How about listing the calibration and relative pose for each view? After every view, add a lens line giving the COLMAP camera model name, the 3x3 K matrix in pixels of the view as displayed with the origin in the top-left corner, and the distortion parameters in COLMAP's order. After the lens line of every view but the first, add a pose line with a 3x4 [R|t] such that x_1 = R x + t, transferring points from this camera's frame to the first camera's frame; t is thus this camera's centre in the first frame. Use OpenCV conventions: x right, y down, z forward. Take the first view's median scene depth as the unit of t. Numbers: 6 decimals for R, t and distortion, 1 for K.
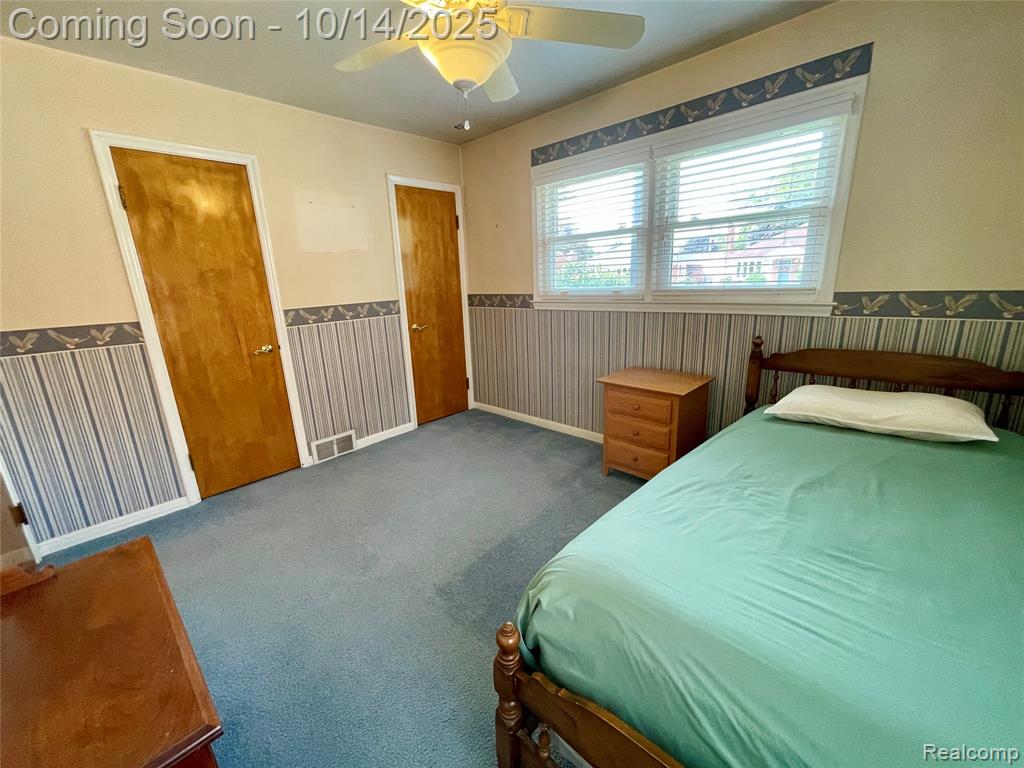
lens RADIAL K [[415.1, 0, 517.2], [0, 415.1, 381.8], [0, 0, 1]] dist [0.001198, -0.000467]
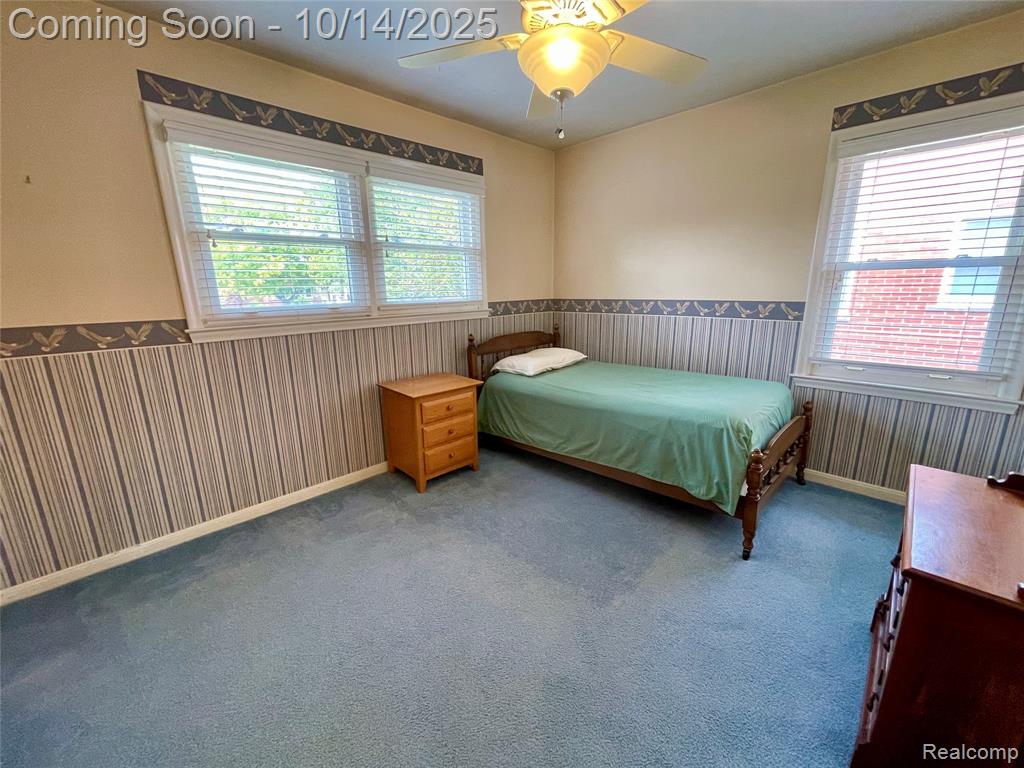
lens RADIAL K [[415.1, 0, 517.9], [0, 415.1, 384.1], [0, 0, 1]] dist [0.001198, -0.000467]
pose [[0.024351, -0.192218, 0.981050, -0.695763], [0.259513, 0.948915, 0.179480, -0.133629], [-0.965433, 0.250225, 0.072990, 0.654297]]
